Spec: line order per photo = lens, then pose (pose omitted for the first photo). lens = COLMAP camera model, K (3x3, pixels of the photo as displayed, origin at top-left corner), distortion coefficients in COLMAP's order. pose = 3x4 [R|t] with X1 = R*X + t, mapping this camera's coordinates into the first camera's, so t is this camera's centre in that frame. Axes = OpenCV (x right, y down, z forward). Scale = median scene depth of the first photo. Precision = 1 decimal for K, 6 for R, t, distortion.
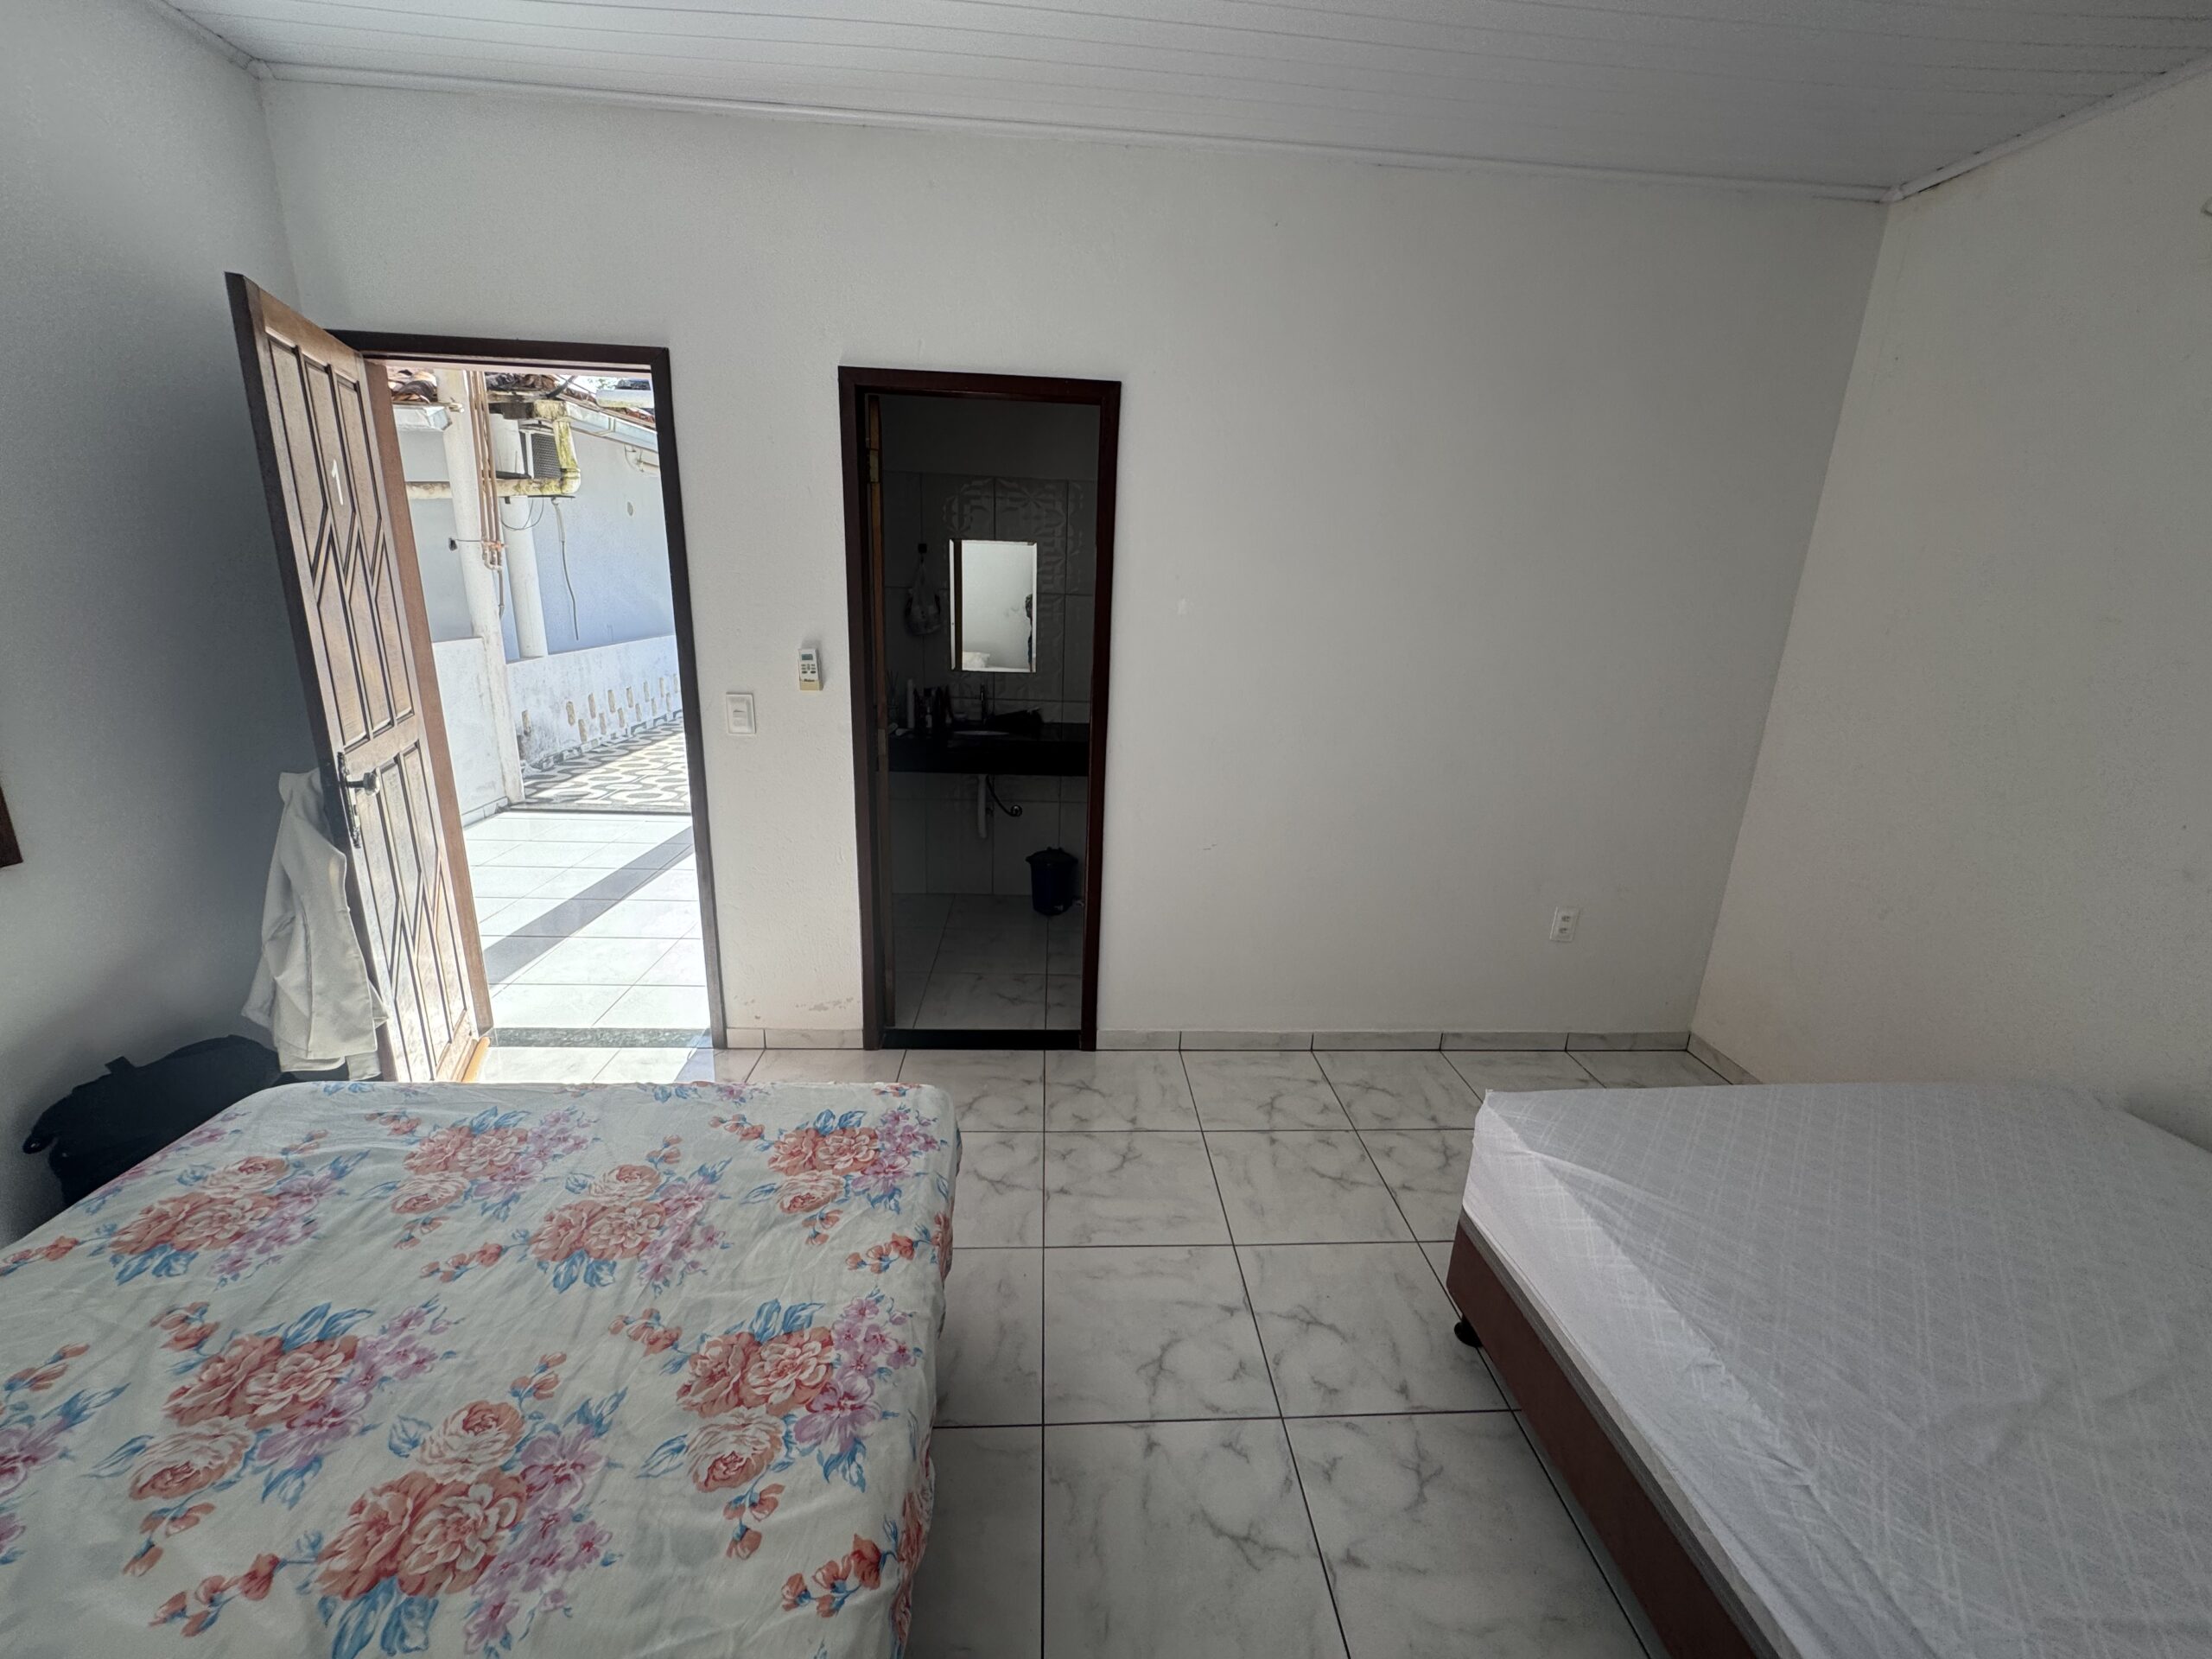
lens RADIAL K [[892.9, 0, 1109.1], [0, 892.9, 832.3], [0, 0, 1]] dist [-0.003500, -0.000008]
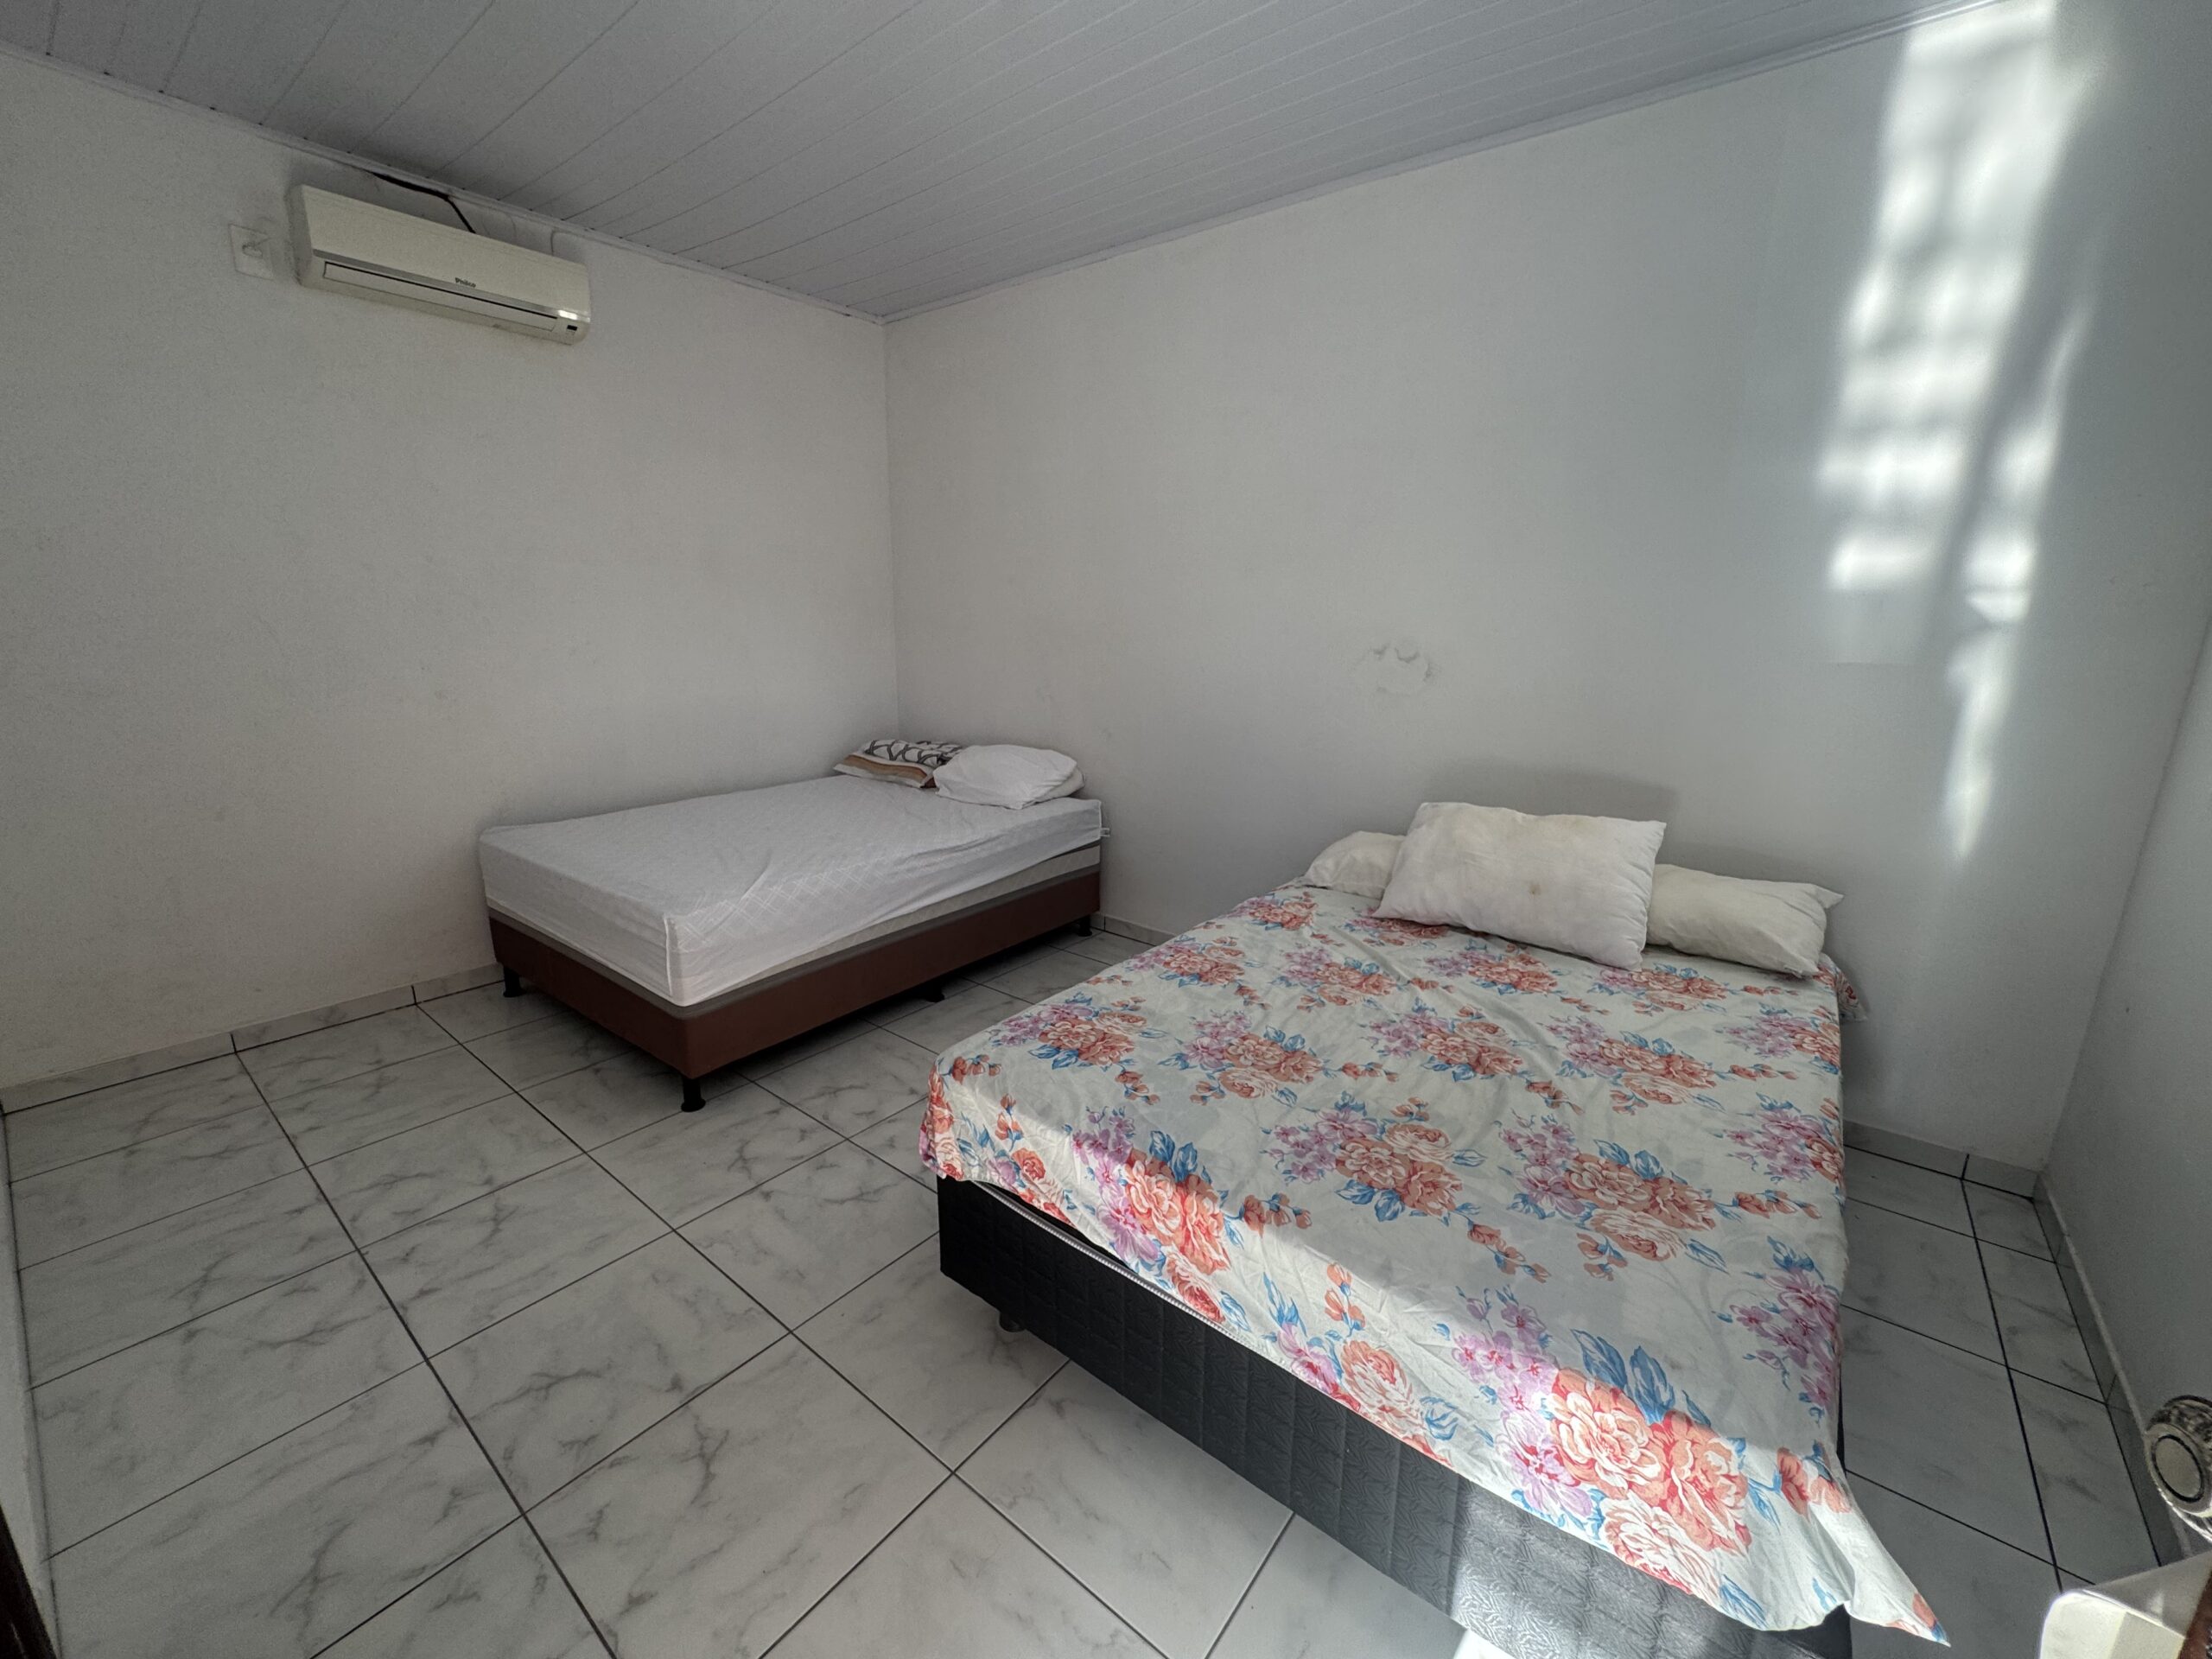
lens RADIAL K [[892.9, 0, 1102.1], [0, 892.9, 830.5], [0, 0, 1]] dist [-0.003500, -0.000008]
pose [[-0.738159, -0.207187, 0.642024, -1.043932], [0.145127, 0.880624, 0.451043, -0.381615], [-0.658832, 0.426116, -0.619972, 1.658863]]
